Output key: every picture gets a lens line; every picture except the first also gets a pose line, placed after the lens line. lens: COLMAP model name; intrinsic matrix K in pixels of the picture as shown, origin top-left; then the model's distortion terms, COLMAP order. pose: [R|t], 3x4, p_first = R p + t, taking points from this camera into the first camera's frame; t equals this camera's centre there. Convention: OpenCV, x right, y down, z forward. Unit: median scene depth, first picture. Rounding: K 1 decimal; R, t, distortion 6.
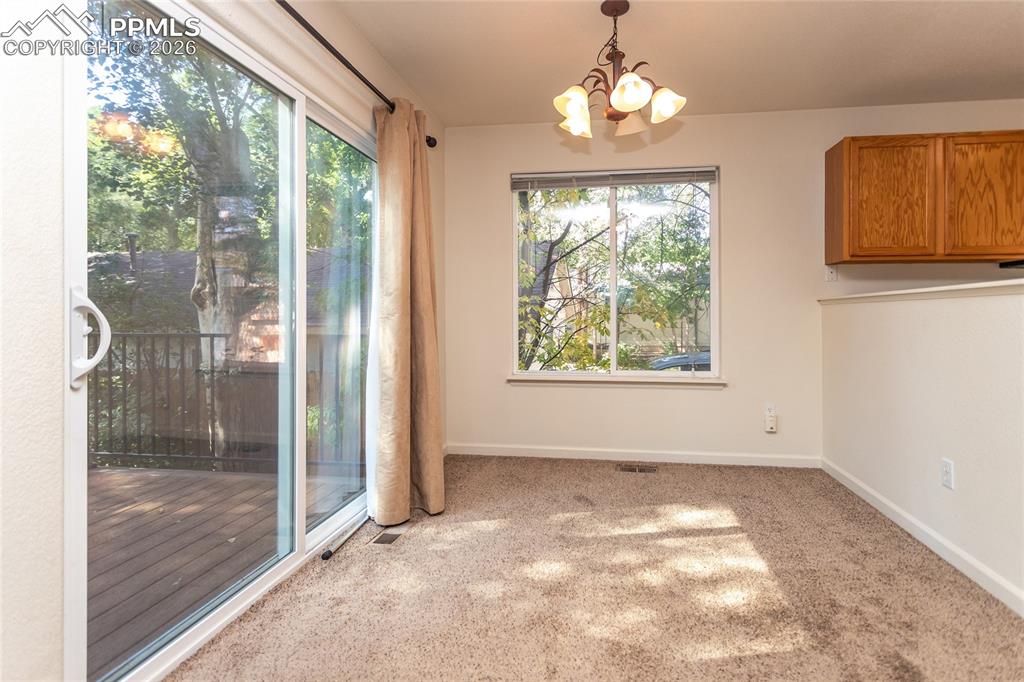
lens RADIAL K [[502.6, 0, 533.2], [0, 502.6, 320.2], [0, 0, 1]] dist [-0.003230, 0.002561]
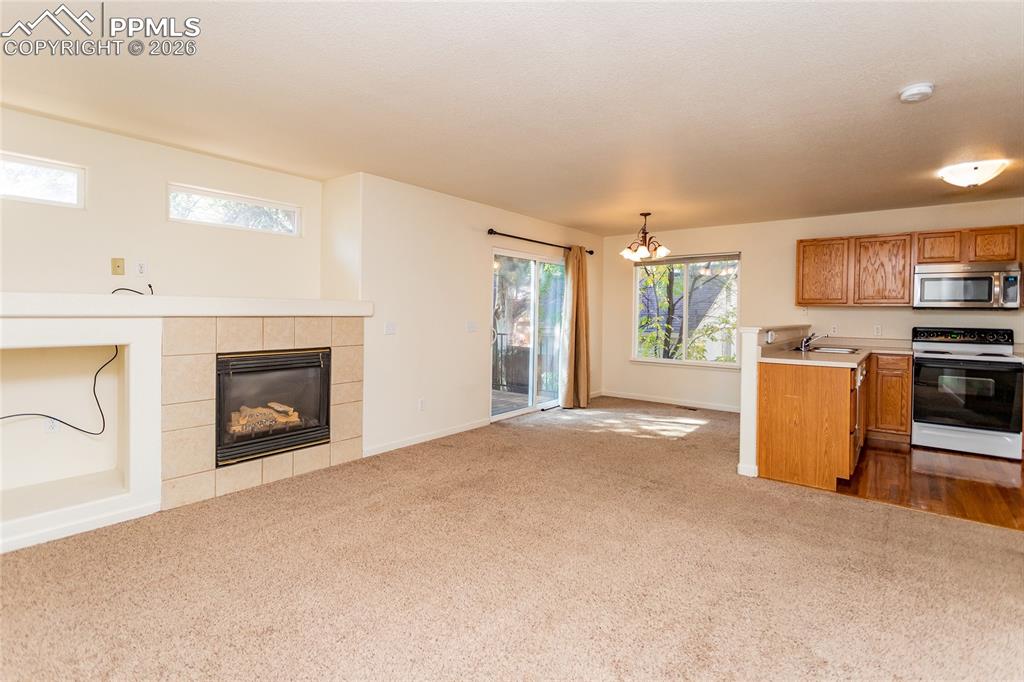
lens RADIAL K [[502.6, 0, 522.8], [0, 502.6, 322.5], [0, 0, 1]] dist [-0.003230, 0.002561]
pose [[0.877282, 0.022276, -0.479457, 0.638655], [-0.017855, 0.999746, 0.013779, -0.063793], [0.479642, -0.003528, 0.877457, -1.172072]]
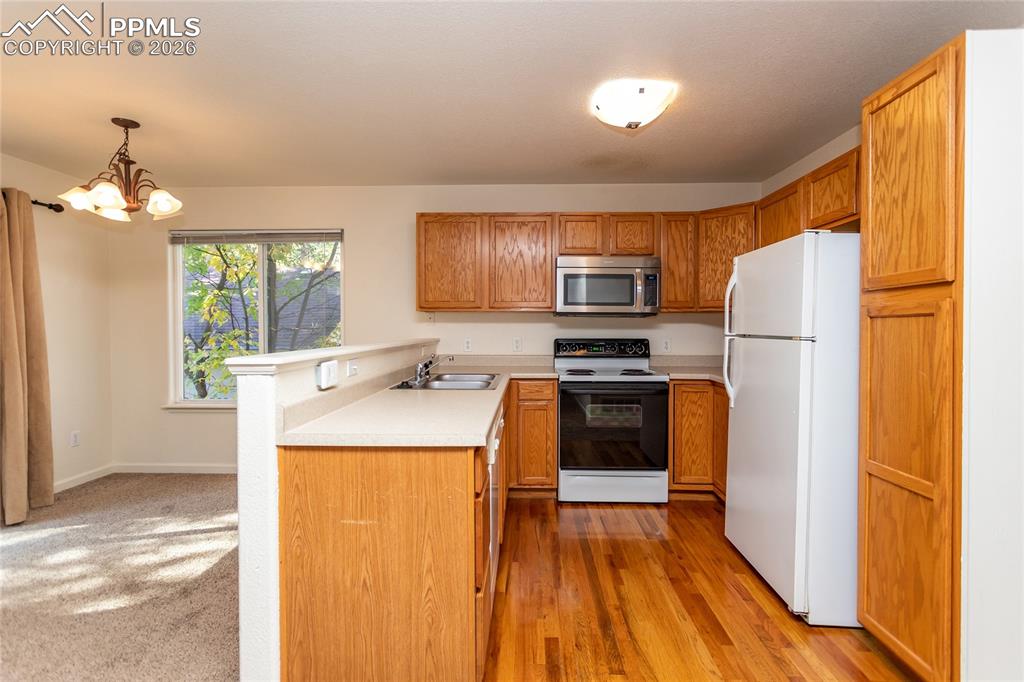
lens RADIAL K [[502.6, 0, 518.3], [0, 502.6, 334.8], [0, 0, 1]] dist [-0.003230, 0.002561]
pose [[0.992669, 0.000701, 0.120864, 0.734976], [-0.002259, 0.999916, 0.012752, -0.076515], [-0.120845, -0.012931, 0.992587, -0.289726]]
